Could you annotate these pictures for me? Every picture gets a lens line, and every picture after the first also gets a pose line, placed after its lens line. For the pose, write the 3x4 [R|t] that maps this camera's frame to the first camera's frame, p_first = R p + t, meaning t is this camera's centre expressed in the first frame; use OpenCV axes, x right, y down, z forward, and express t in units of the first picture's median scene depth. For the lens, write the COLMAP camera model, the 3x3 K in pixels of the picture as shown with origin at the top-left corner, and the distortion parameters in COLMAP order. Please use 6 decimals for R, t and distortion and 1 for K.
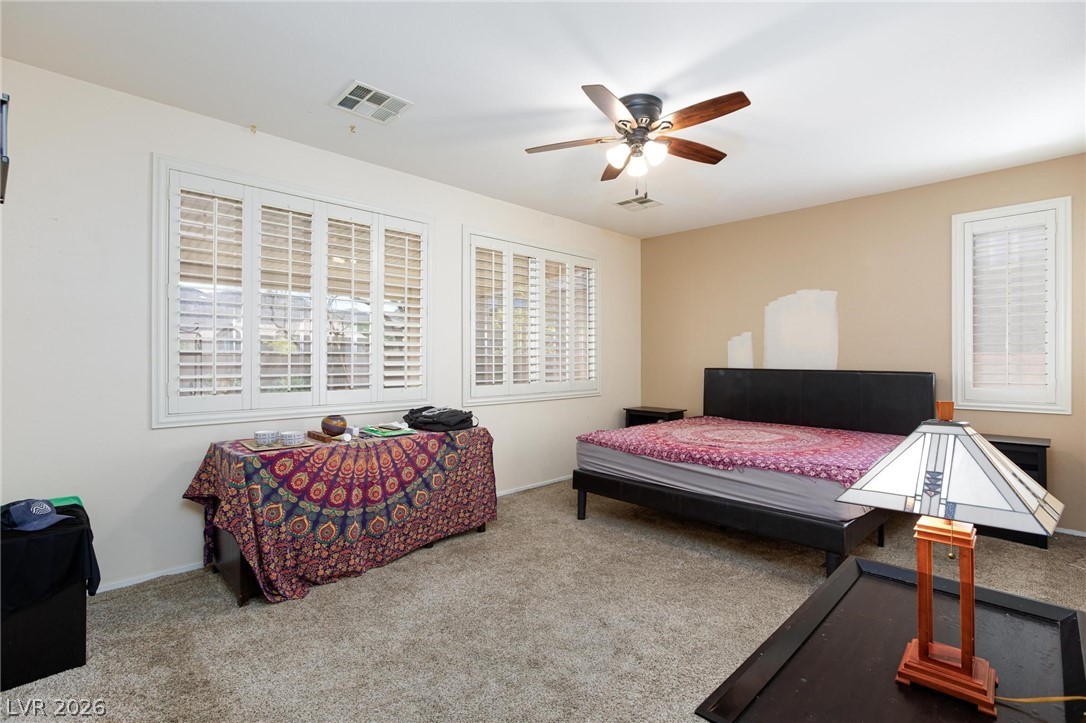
lens RADIAL K [[503.4, 0, 541.6], [0, 503.4, 360.0], [0, 0, 1]] dist [-0.020923, 0.011374]
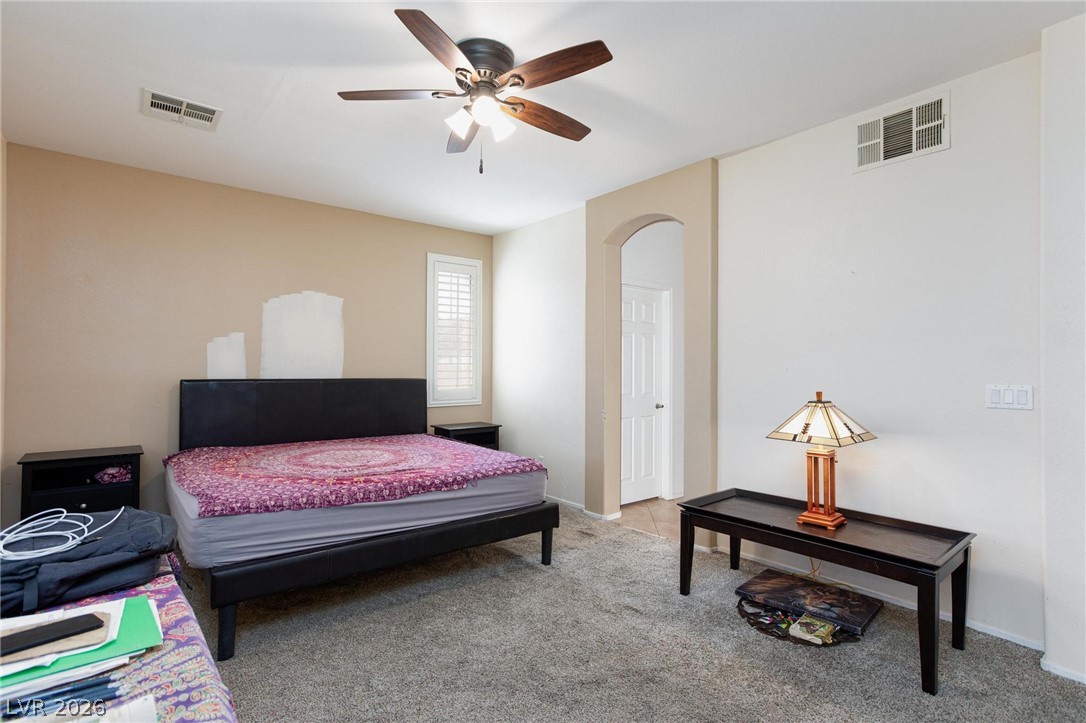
lens RADIAL K [[522.2, 0, 542.0], [0, 522.2, 363.7], [0, 0, 1]] dist [-0.002969, 0.000021]
pose [[0.120159, 0.005111, 0.992742, -0.445425], [-0.003980, 0.999981, -0.004666, -0.006567], [-0.992747, -0.003391, 0.120177, 0.566971]]
